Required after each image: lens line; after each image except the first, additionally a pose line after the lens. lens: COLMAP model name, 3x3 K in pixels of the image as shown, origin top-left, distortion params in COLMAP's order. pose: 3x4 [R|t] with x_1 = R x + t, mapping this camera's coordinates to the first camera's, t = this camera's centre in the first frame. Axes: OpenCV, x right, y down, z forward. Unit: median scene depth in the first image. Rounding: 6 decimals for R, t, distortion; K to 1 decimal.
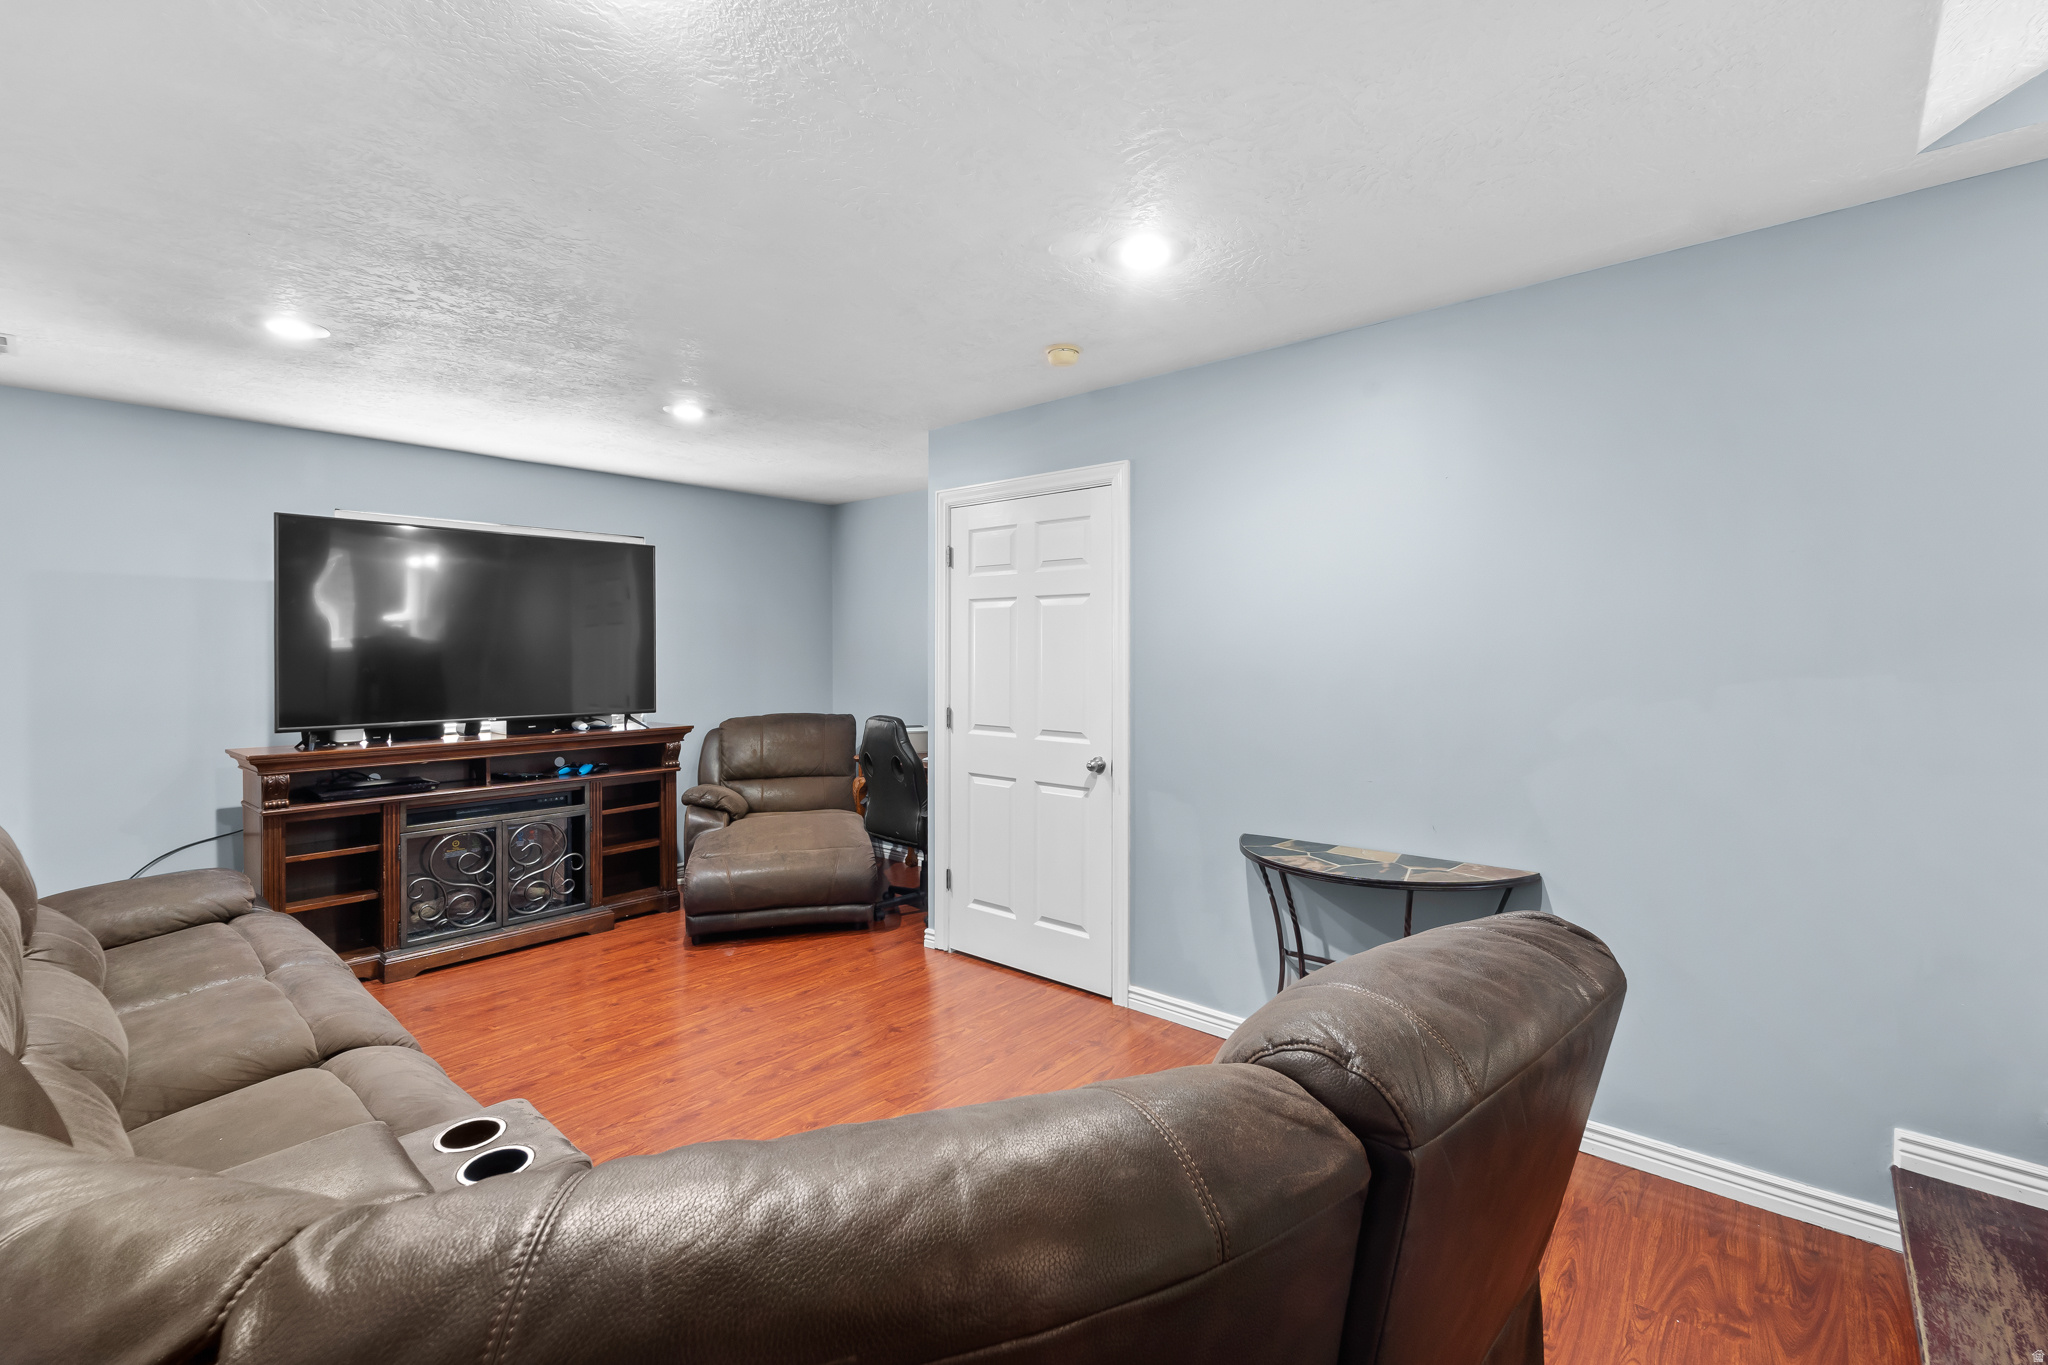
lens RADIAL K [[882.0, 0, 1022.3], [0, 882.0, 649.1], [0, 0, 1]] dist [-0.000418, -0.000123]
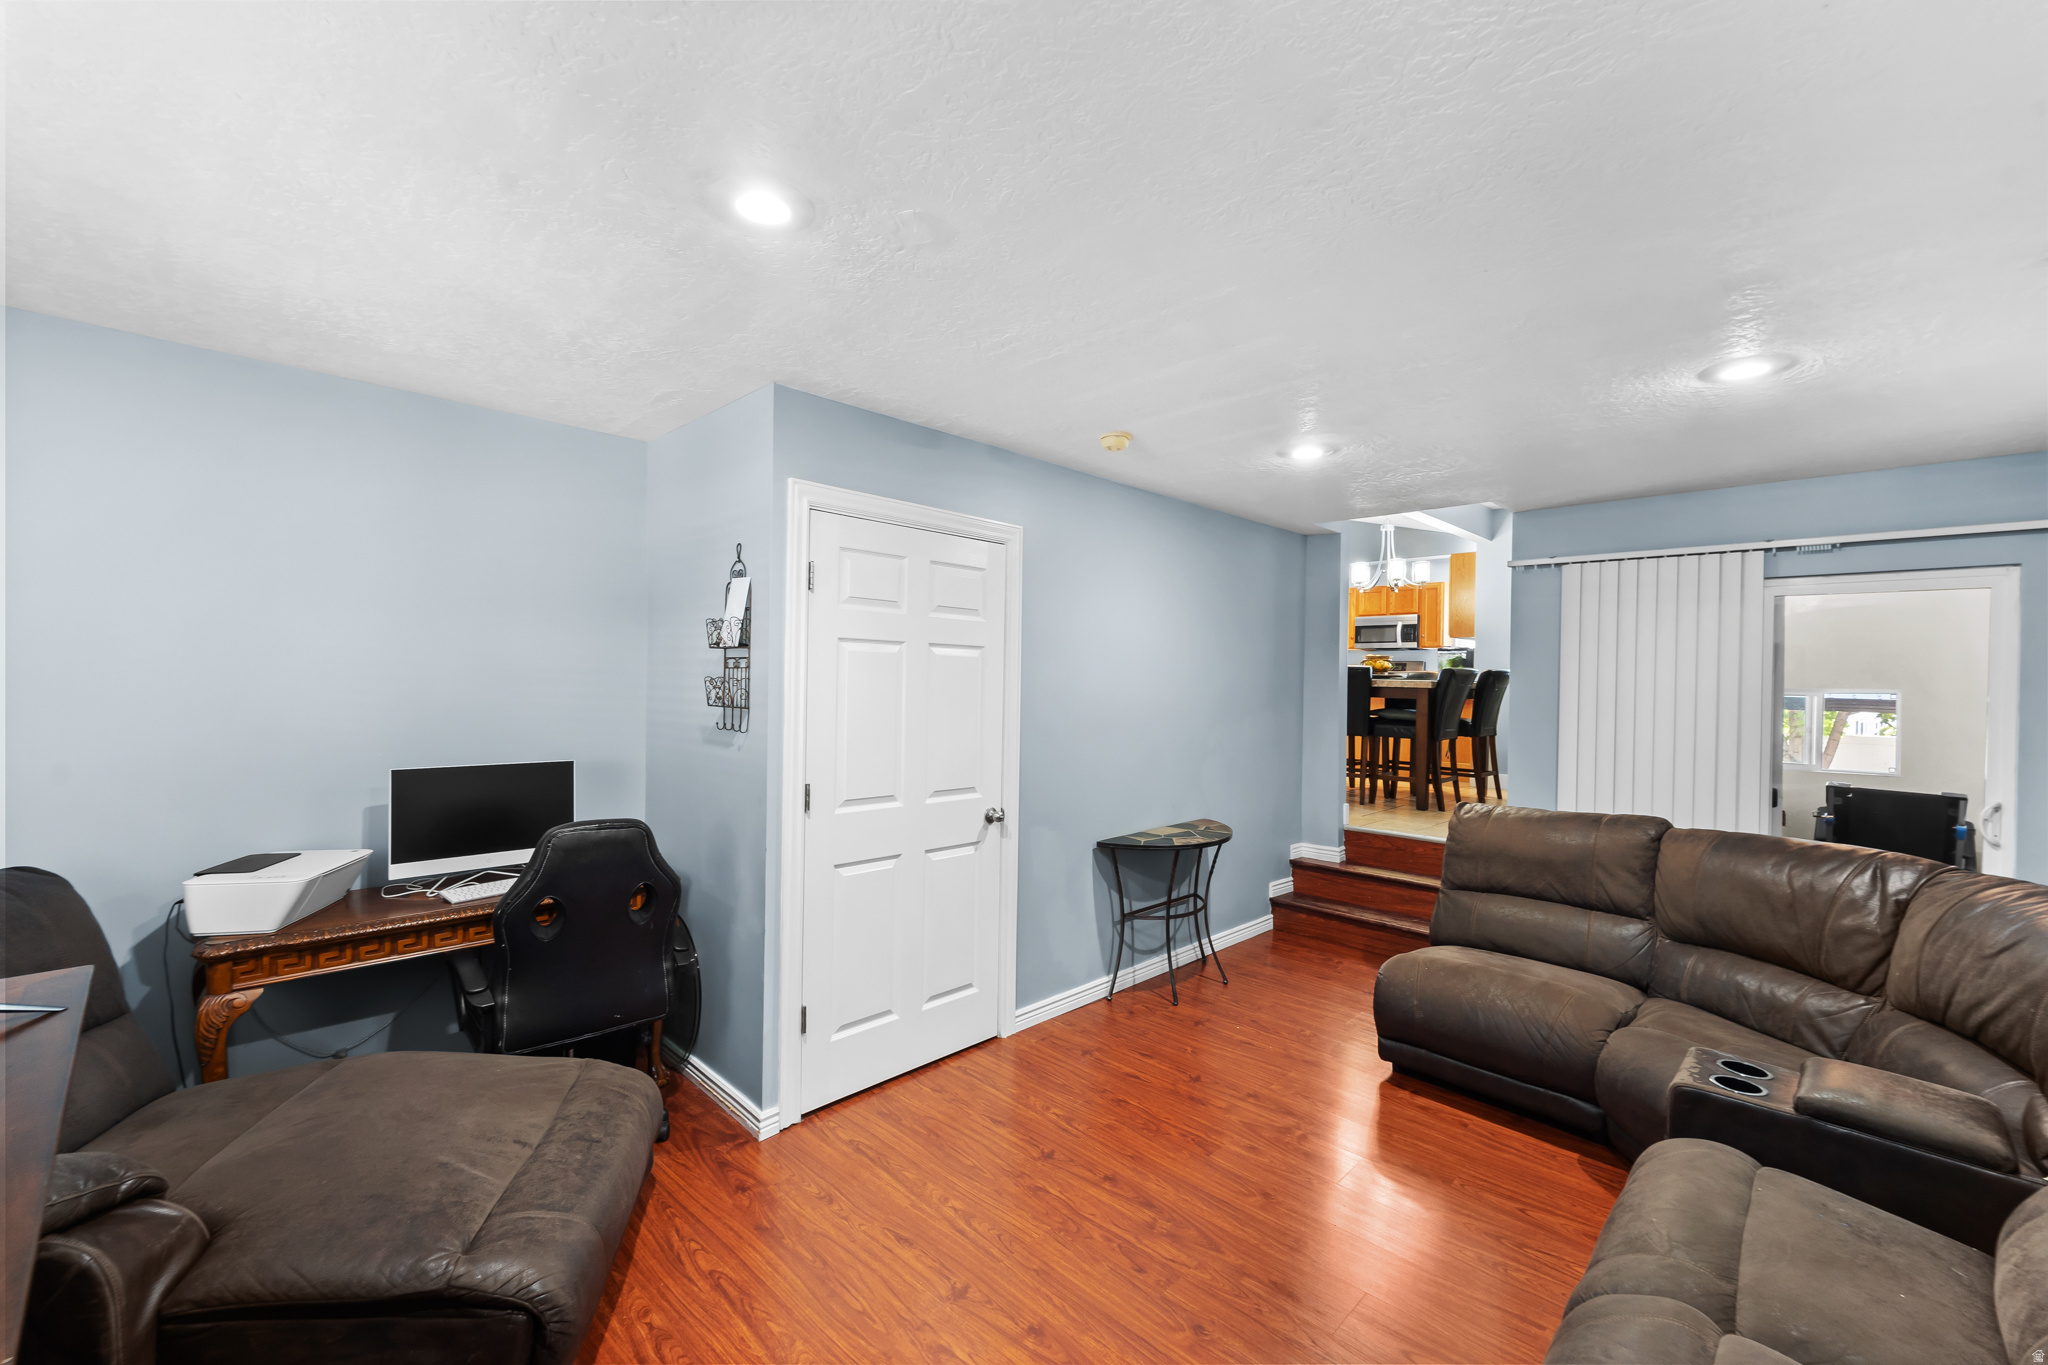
lens RADIAL K [[842.3, 0, 1024.0], [0, 842.3, 682.5], [0, 0, 1]] dist [-0.001225, -0.000585]
pose [[0.056891, 0.000544, 0.998380, -0.887711], [-0.020788, 0.999784, 0.000639, -0.024356], [-0.998164, -0.020791, 0.056890, 0.911488]]
